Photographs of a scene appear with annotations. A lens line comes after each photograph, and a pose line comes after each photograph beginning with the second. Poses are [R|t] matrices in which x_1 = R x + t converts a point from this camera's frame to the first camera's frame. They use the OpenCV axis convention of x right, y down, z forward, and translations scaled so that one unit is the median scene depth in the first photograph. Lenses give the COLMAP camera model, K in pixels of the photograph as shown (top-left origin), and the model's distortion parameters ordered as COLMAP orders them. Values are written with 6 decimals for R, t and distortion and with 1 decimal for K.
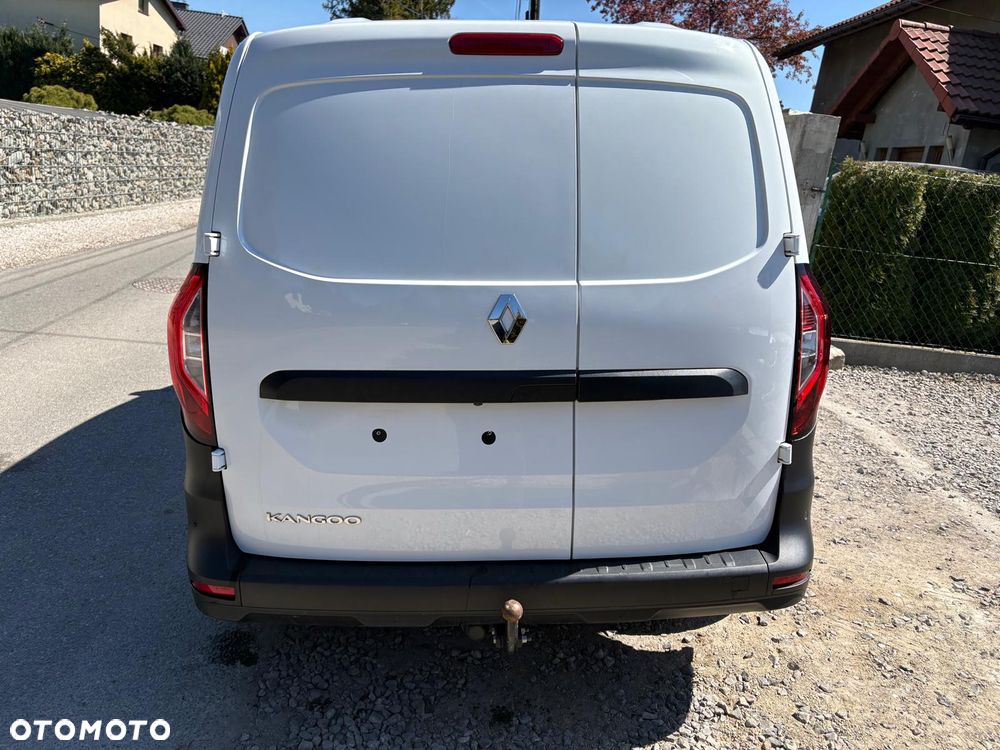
lens RADIAL K [[753.5, 0, 506.1], [0, 753.5, 381.3], [0, 0, 1]] dist [0.066475, -0.077789]
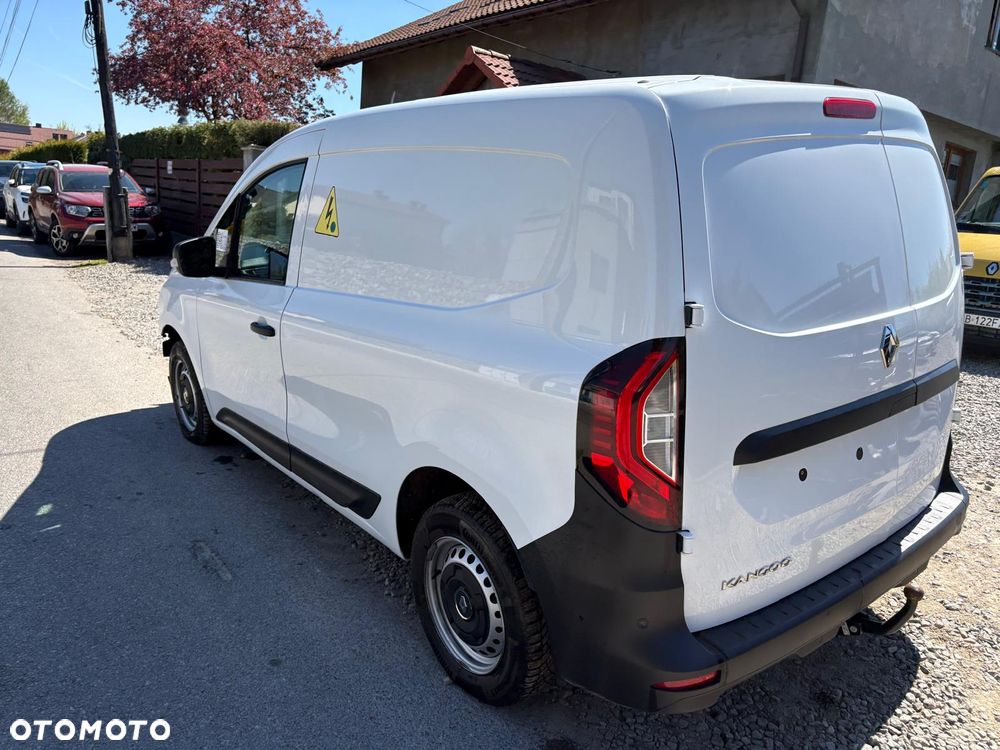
lens RADIAL K [[753.5, 0, 508.3], [0, 753.5, 379.7], [0, 0, 1]] dist [0.066475, -0.077789]
pose [[0.808411, -0.173708, 0.562403, -0.221464], [0.176607, 0.983023, 0.049765, -0.037735], [-0.561499, 0.059093, 0.825364, 0.072857]]
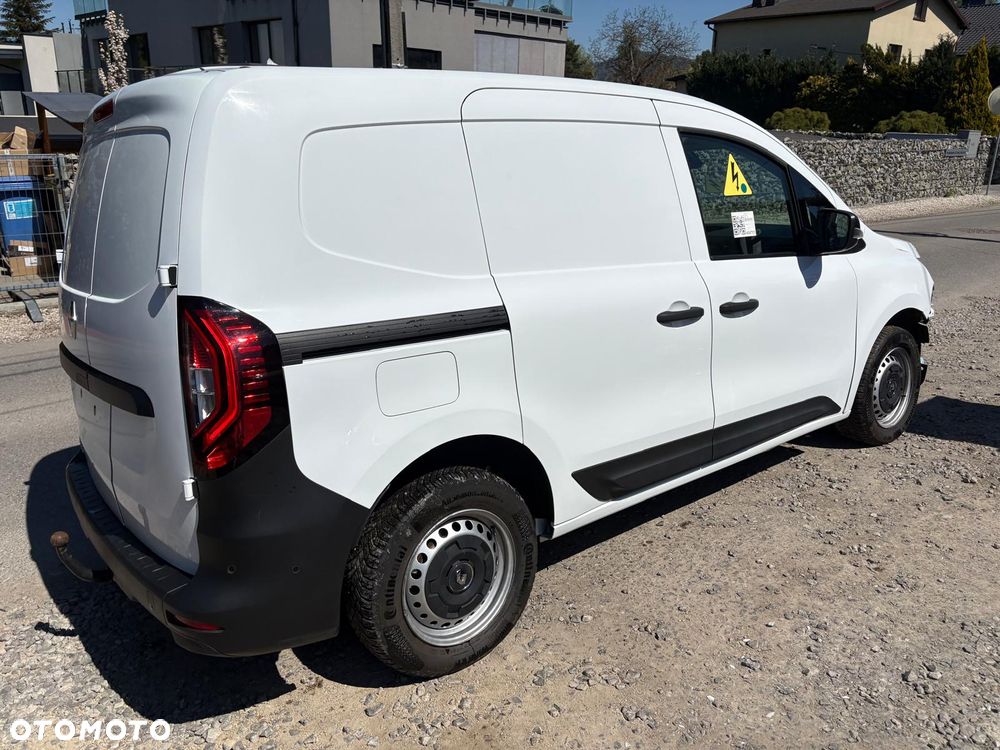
lens RADIAL K [[753.5, 0, 505.9], [0, 753.5, 370.0], [0, 0, 1]] dist [0.066475, -0.077789]
pose [[0.587906, 0.150839, -0.794742, 0.297906], [-0.170338, 0.983517, 0.060662, -0.040371], [0.790792, 0.099712, 0.603909, 0.157760]]
